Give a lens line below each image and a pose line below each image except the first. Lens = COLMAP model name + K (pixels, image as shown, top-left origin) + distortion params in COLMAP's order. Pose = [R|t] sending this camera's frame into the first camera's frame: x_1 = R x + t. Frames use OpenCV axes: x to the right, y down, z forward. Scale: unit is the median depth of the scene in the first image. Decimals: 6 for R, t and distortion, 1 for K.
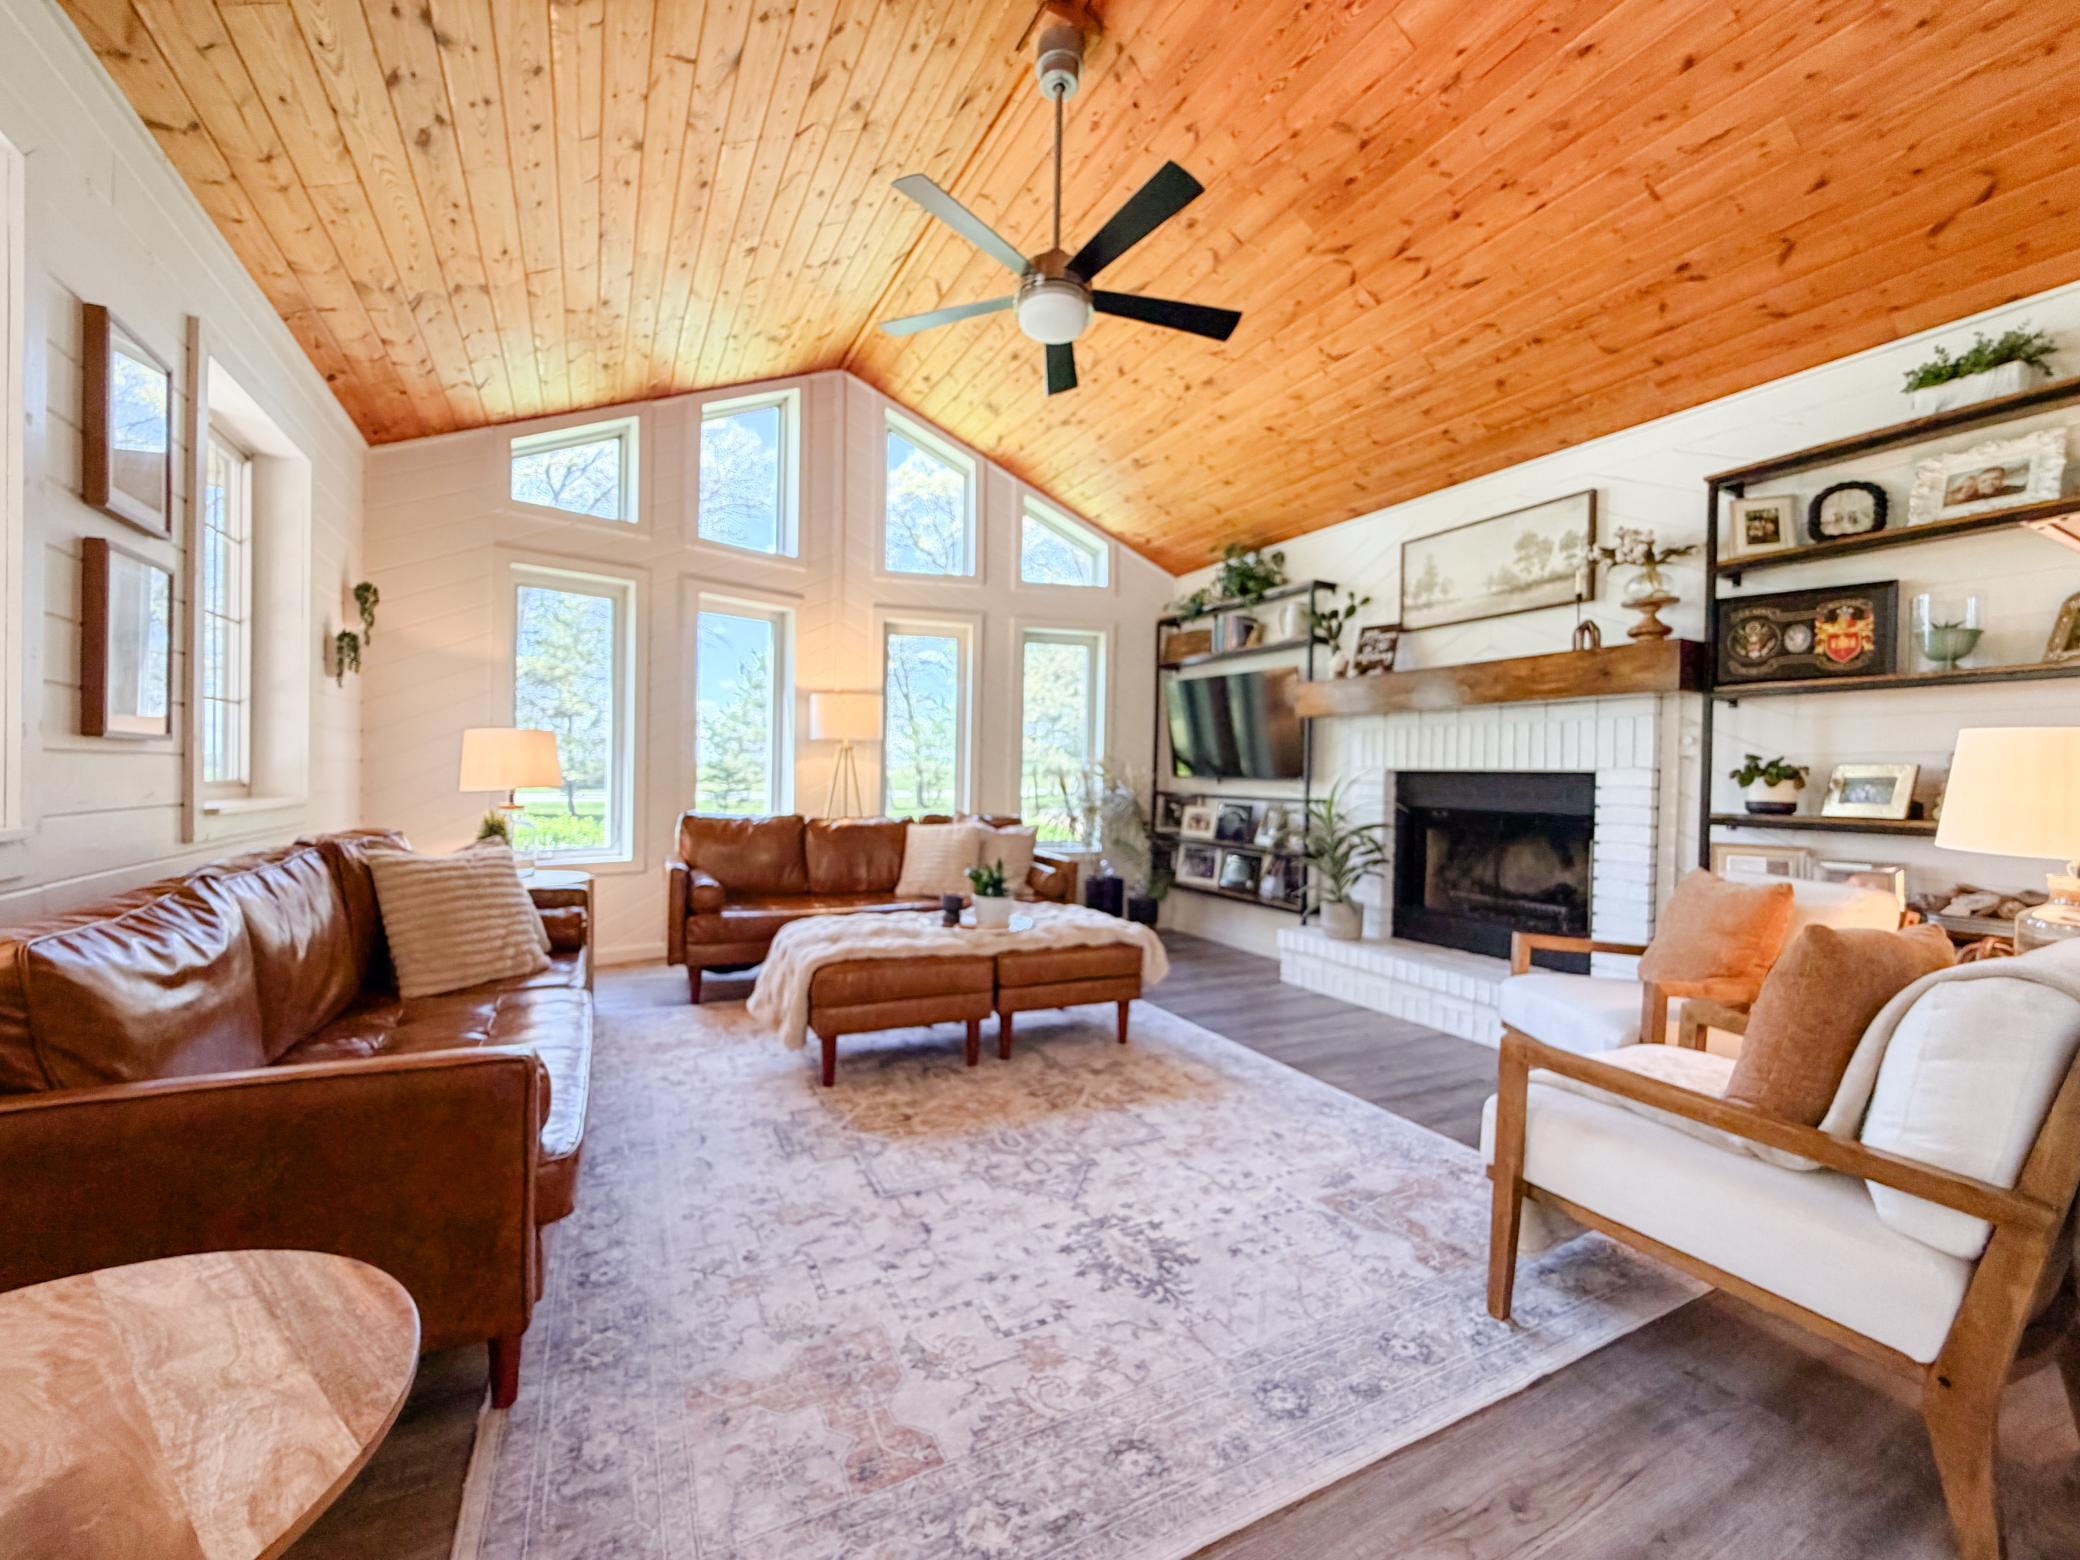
lens RADIAL K [[834.6, 0, 1034.1], [0, 834.6, 779.6], [0, 0, 1]] dist [-0.002144, -0.000335]
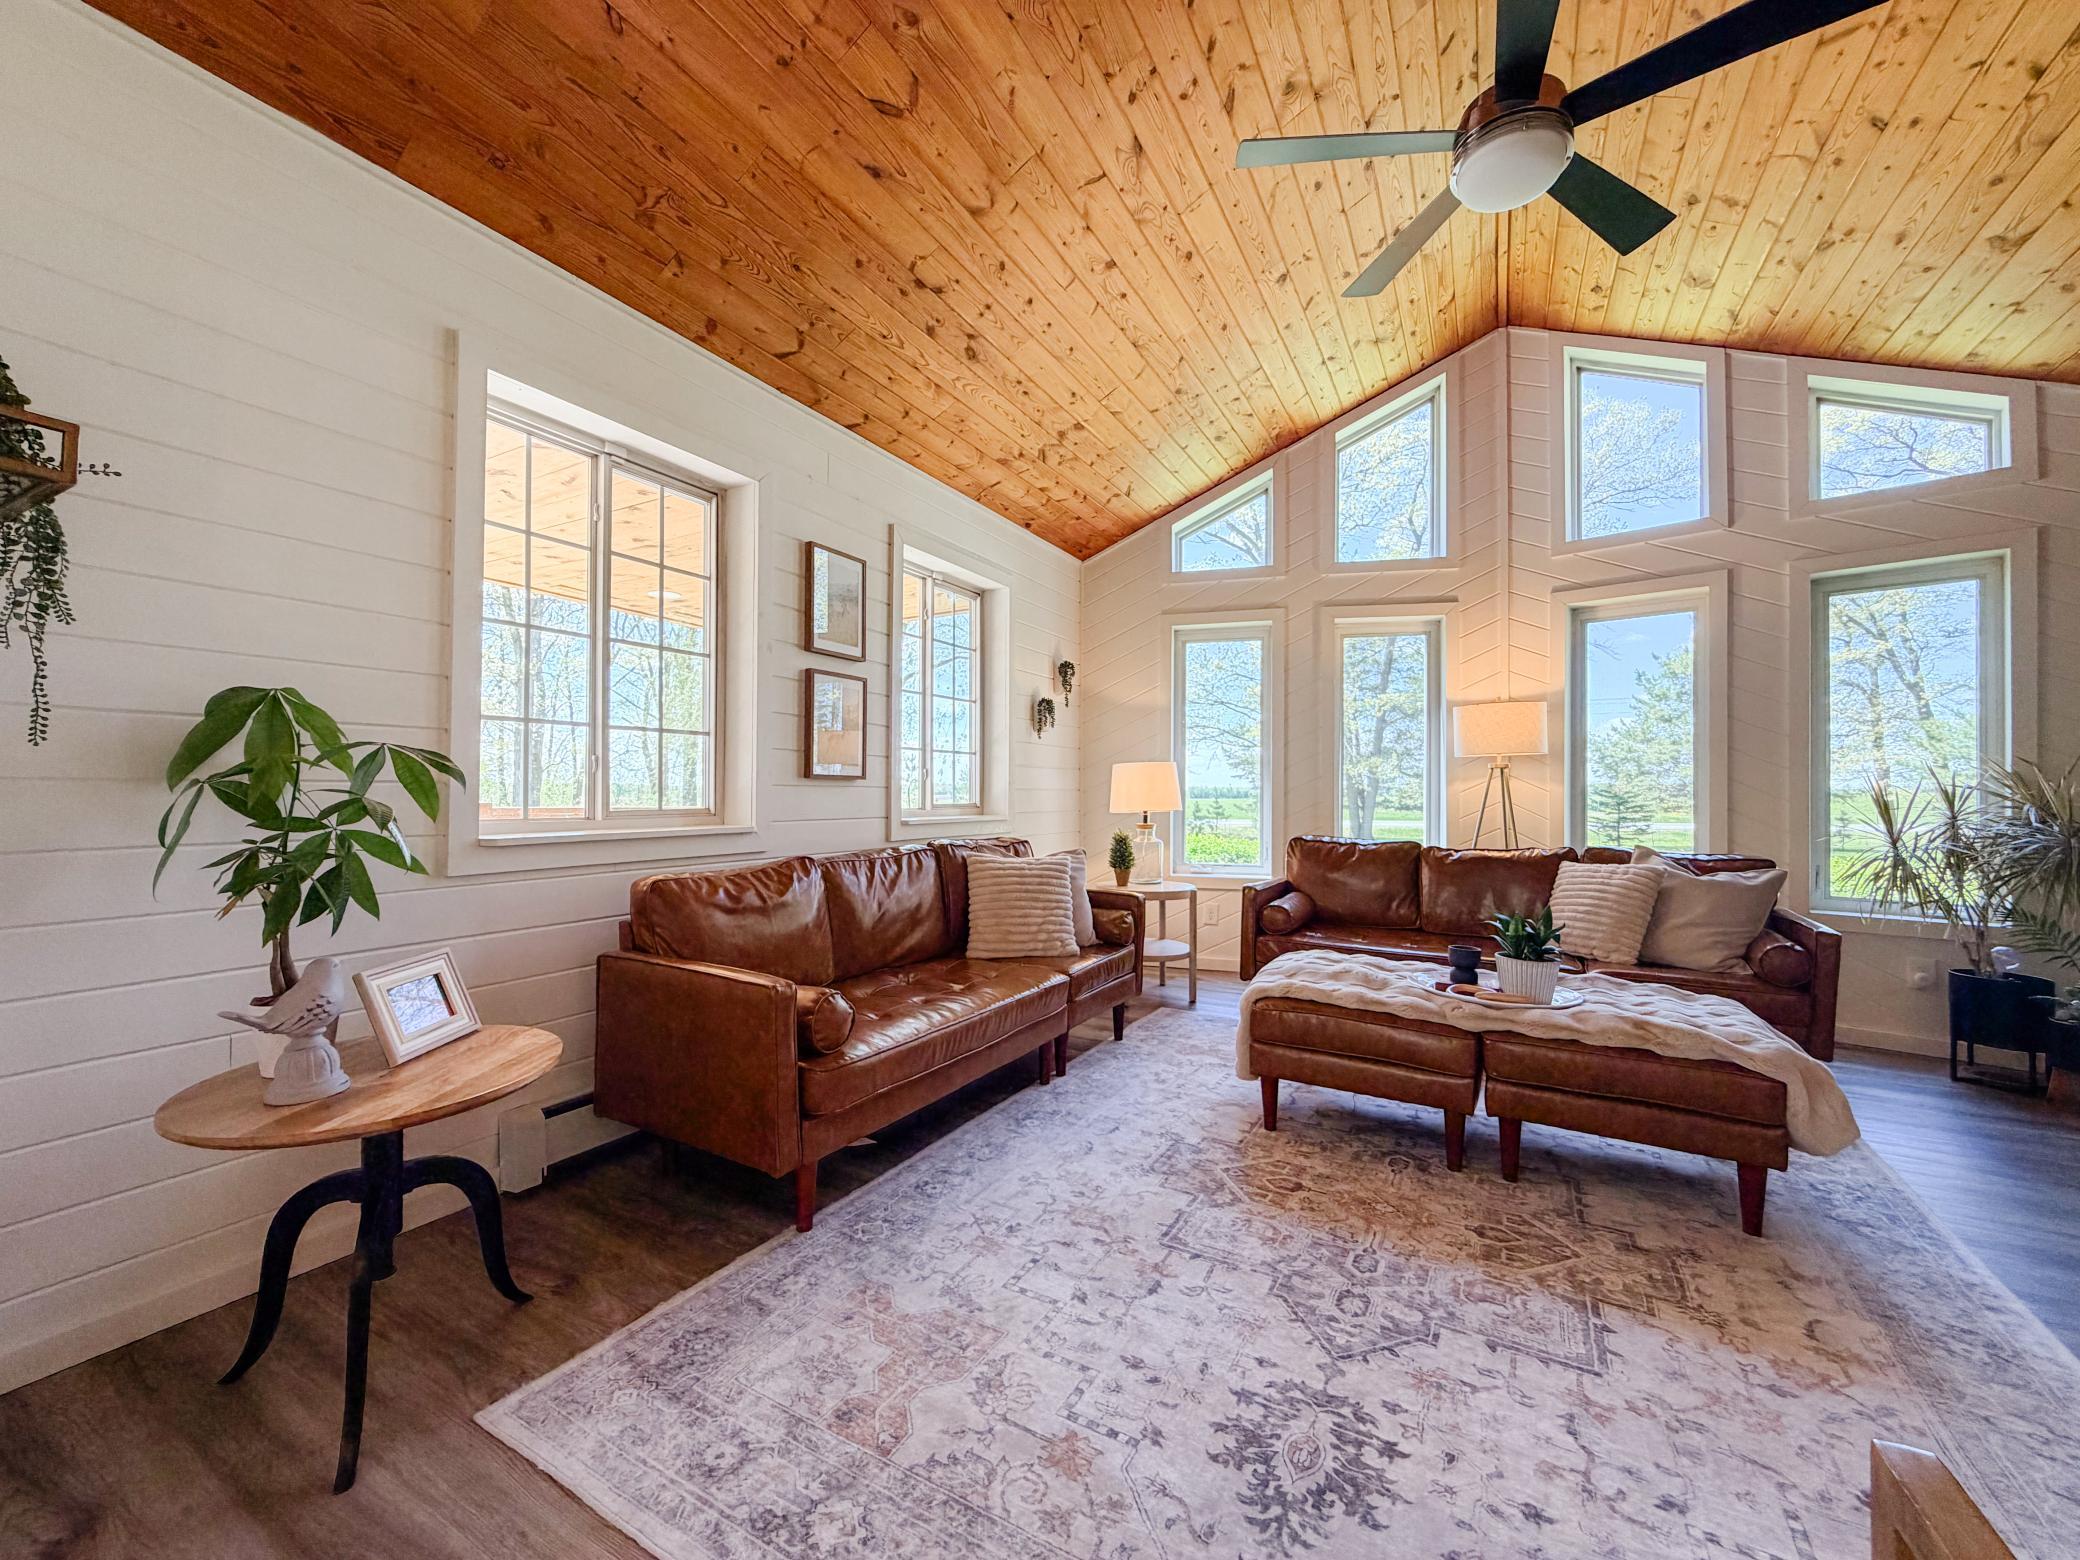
lens RADIAL K [[827.4, 0, 1032.4], [0, 827.4, 779.4], [0, 0, 1]] dist [0.000462, -0.000315]
pose [[0.543805, -0.026515, -0.838793, 0.373903], [-0.001878, 0.999460, -0.032812, 0.005748], [0.839210, 0.019418, 0.543461, 0.247921]]
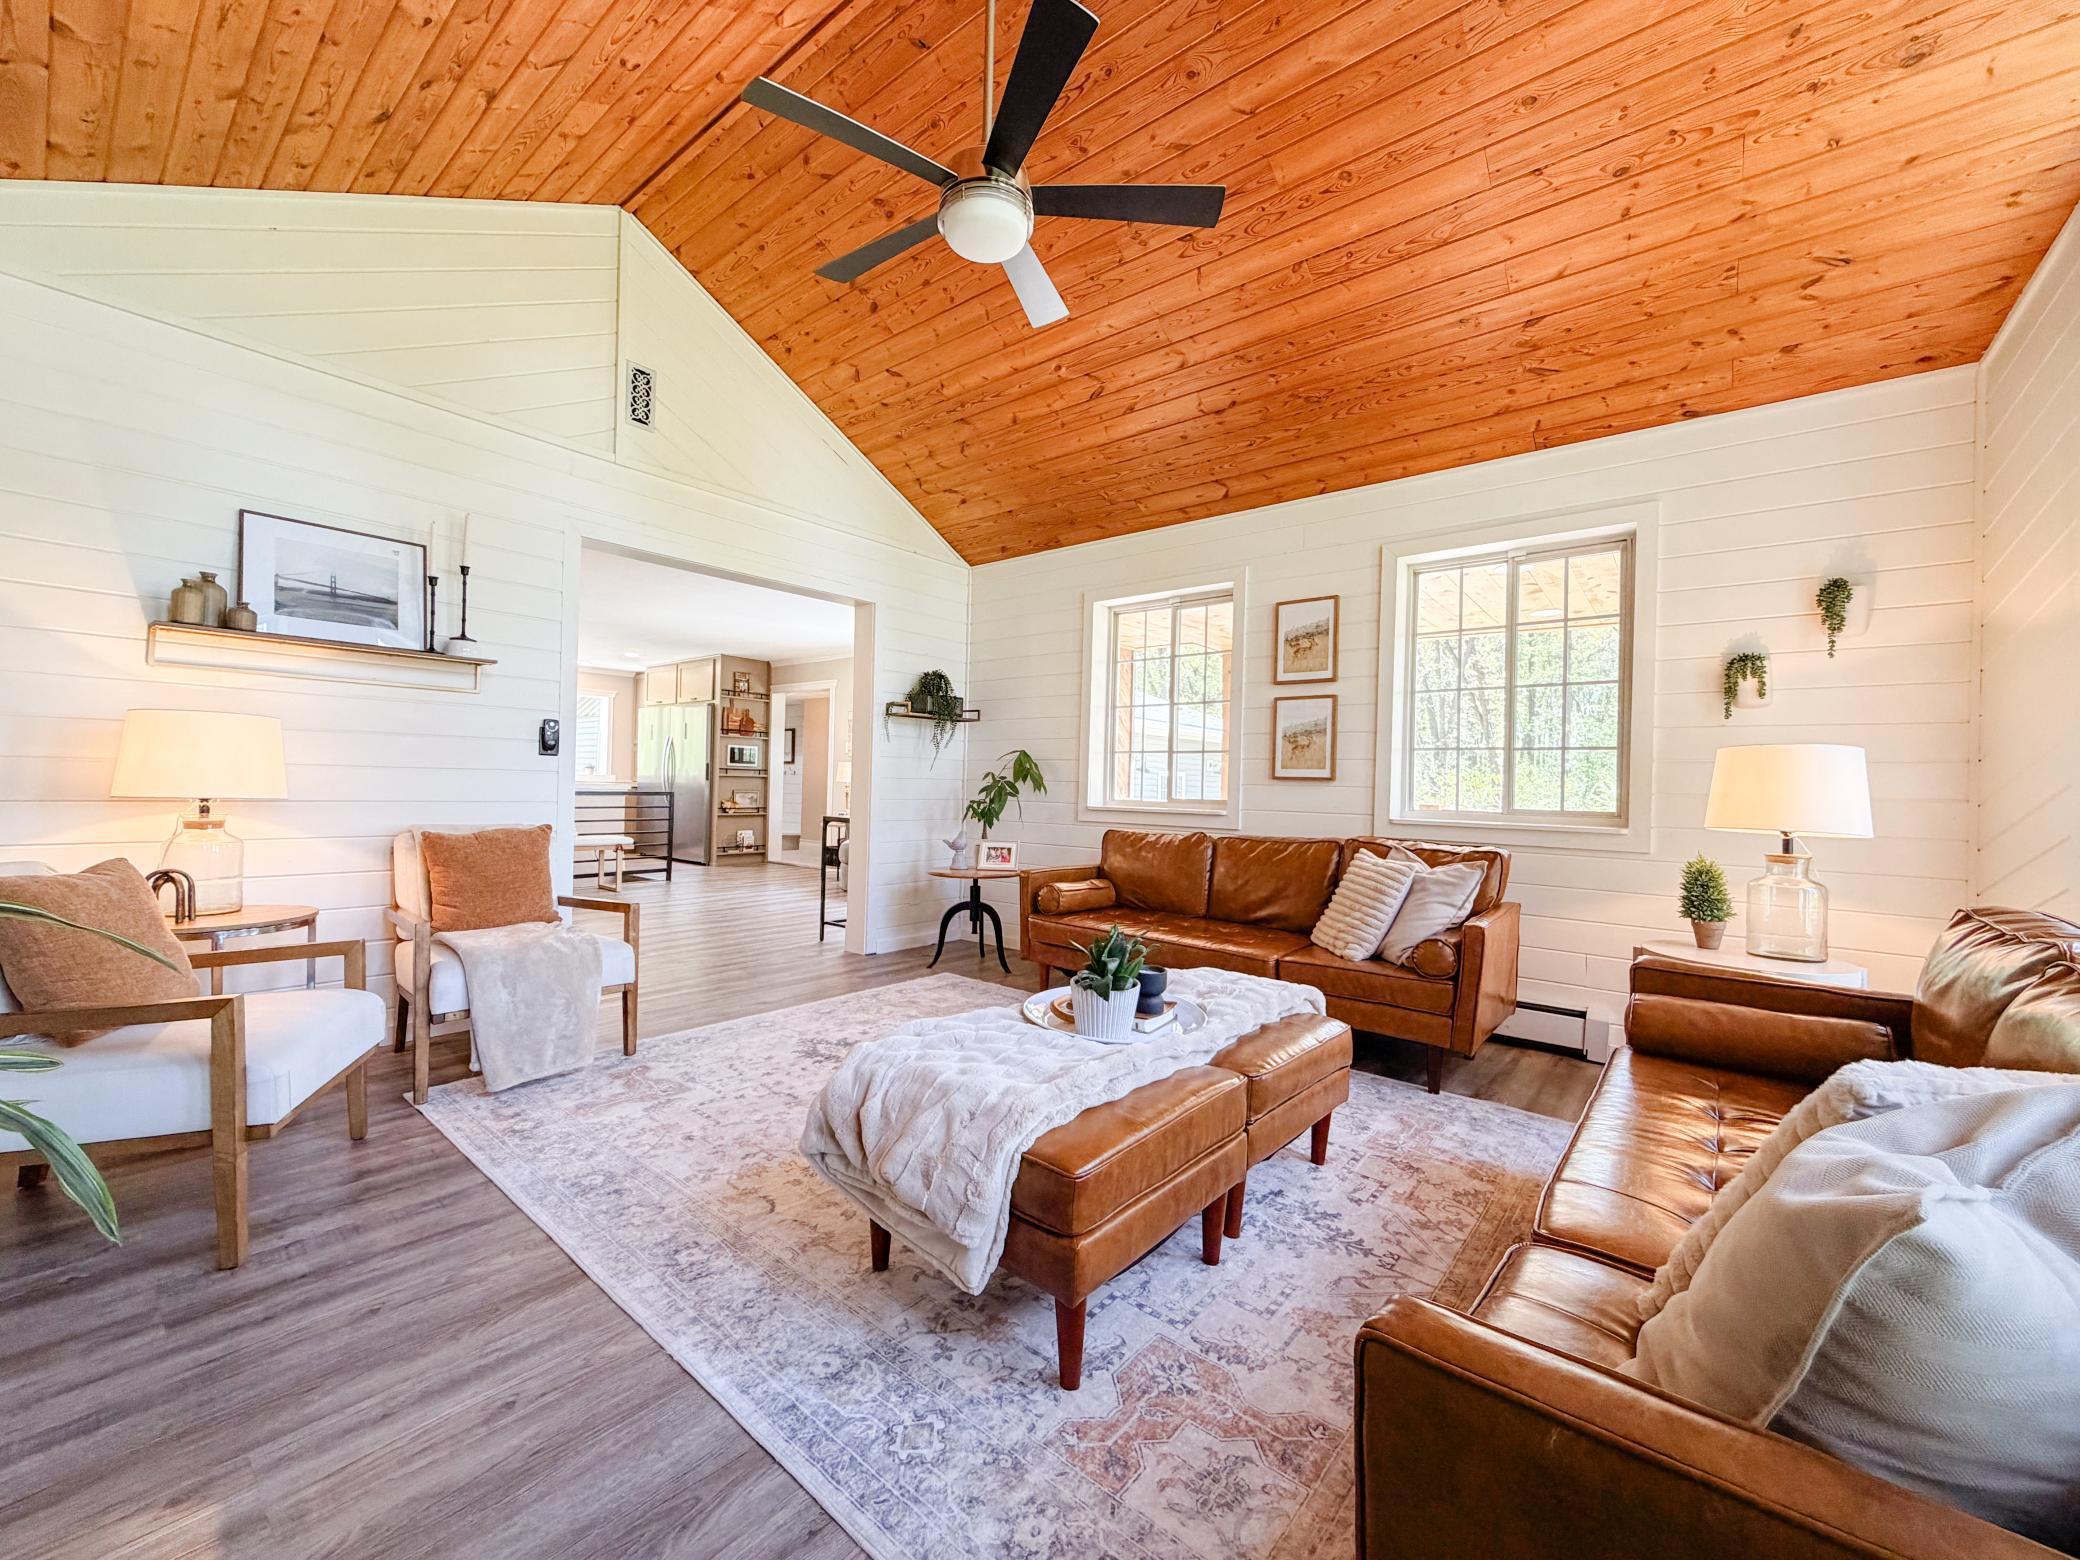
lens RADIAL K [[827.4, 0, 1032.4], [0, 827.4, 779.4], [0, 0, 1]] dist [0.000462, -0.000315]
pose [[-0.919793, -0.044462, -0.389877, 0.266383], [-0.044761, 0.998963, -0.008323, 0.000051], [0.389843, 0.009796, -0.920829, 1.702485]]
